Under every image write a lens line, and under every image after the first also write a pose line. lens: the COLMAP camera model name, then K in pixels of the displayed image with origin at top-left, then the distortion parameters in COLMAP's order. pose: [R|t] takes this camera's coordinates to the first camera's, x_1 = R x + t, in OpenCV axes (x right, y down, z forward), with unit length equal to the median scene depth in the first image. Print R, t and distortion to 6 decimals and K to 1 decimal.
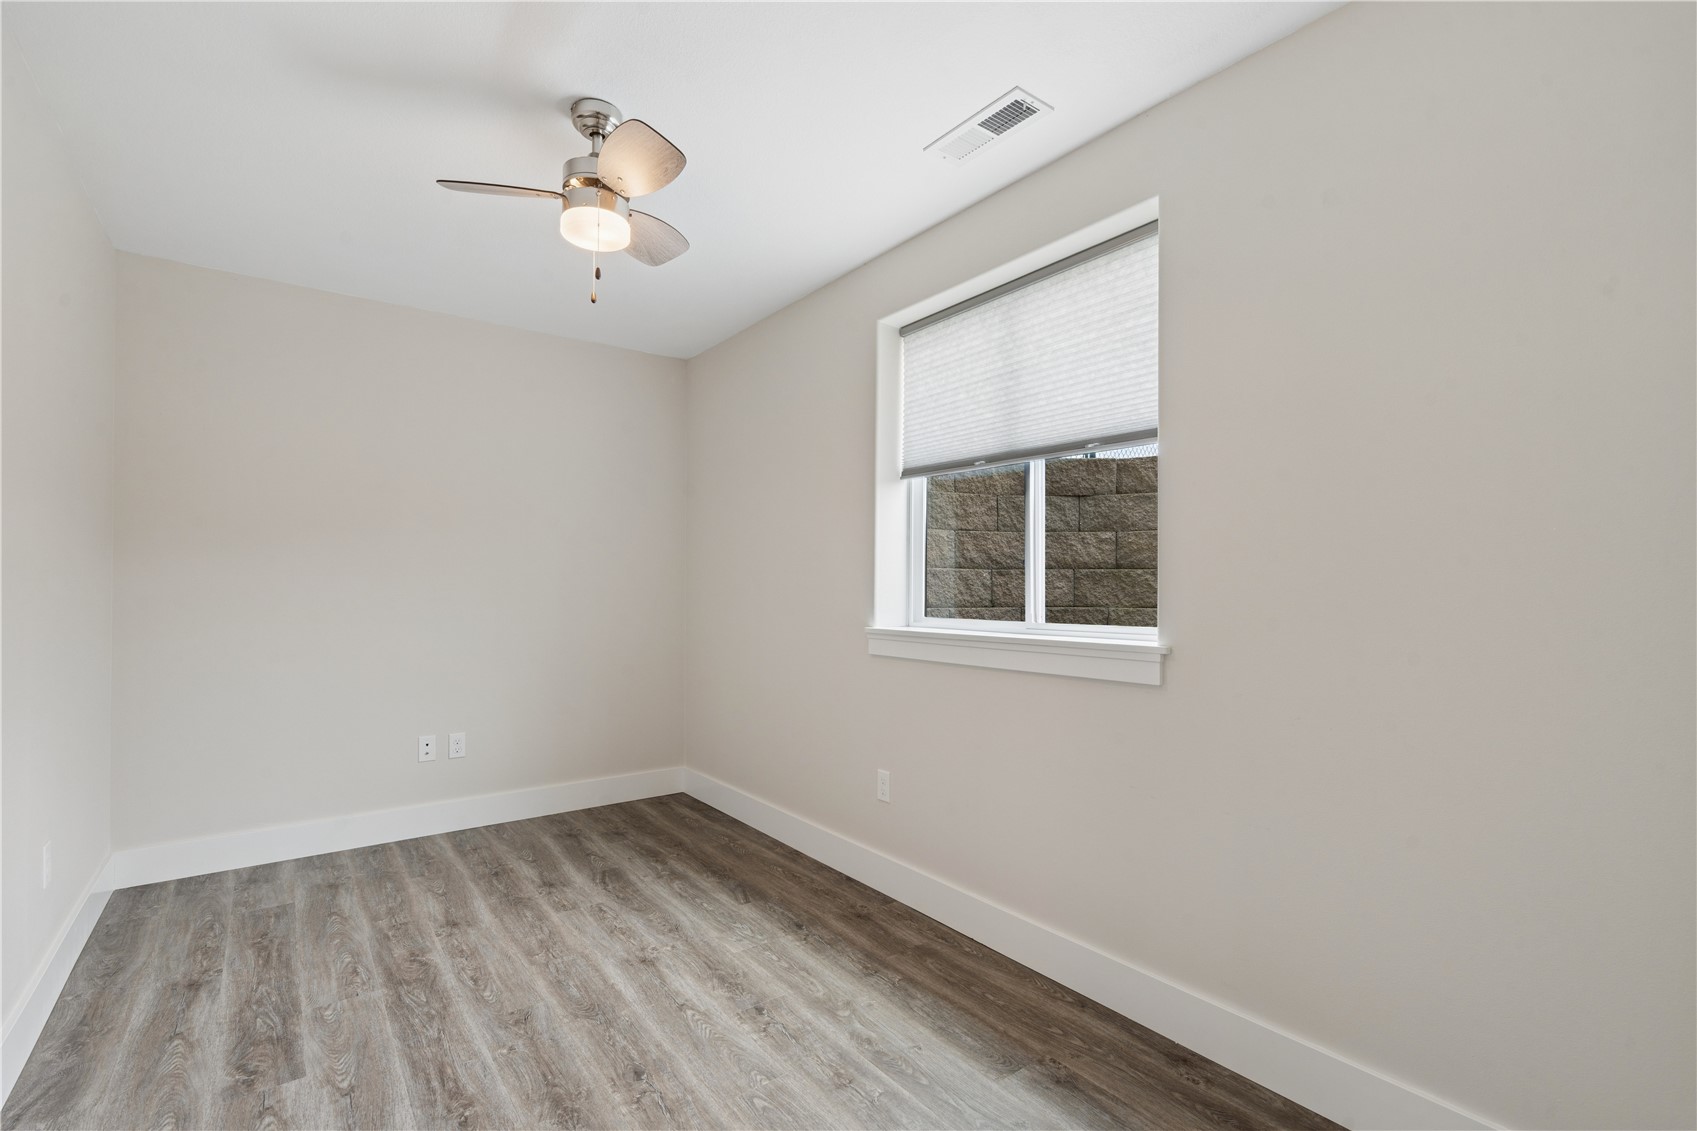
lens RADIAL K [[768.3, 0, 849.1], [0, 768.3, 570.3], [0, 0, 1]] dist [-0.002727, 0.002294]
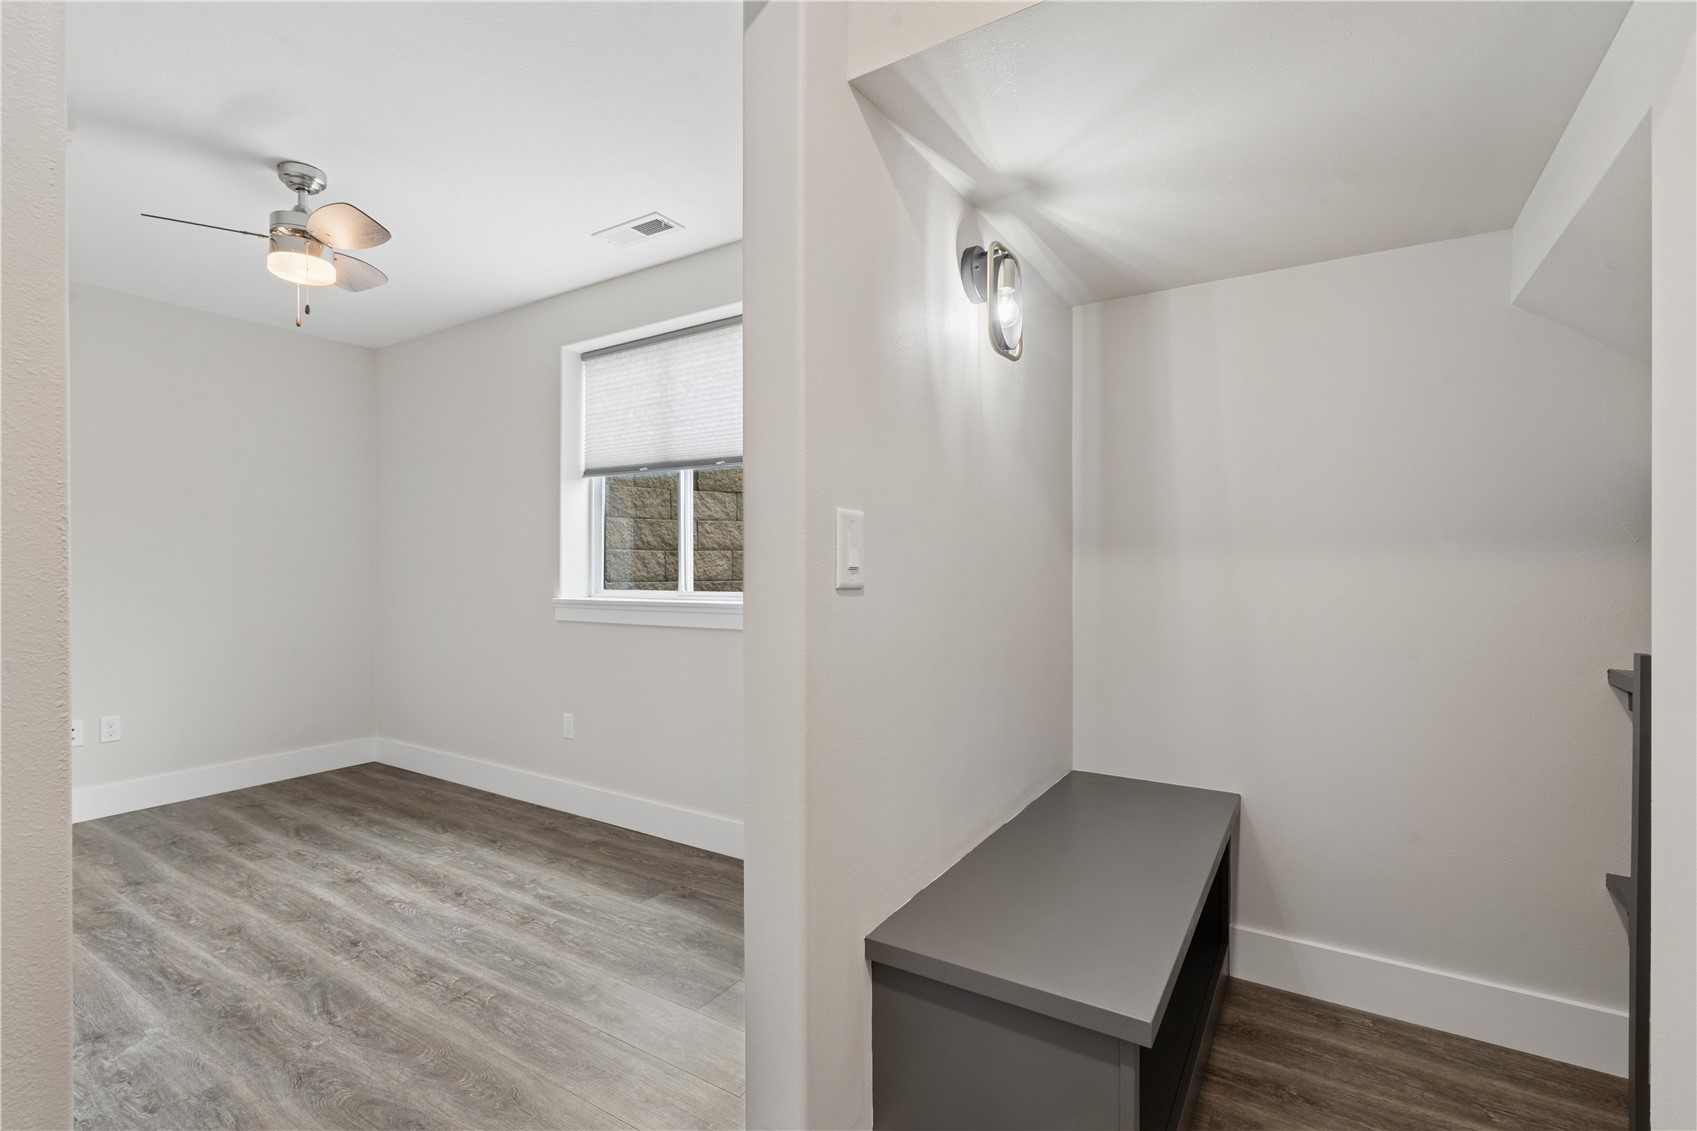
lens RADIAL K [[768.3, 0, 847.7], [0, 768.3, 569.6], [0, 0, 1]] dist [-0.002727, 0.002294]
pose [[0.935887, -0.005107, 0.352262, 0.036854], [-0.004312, 0.999654, 0.025947, -0.005551], [-0.352273, -0.025802, 0.935542, -0.362574]]
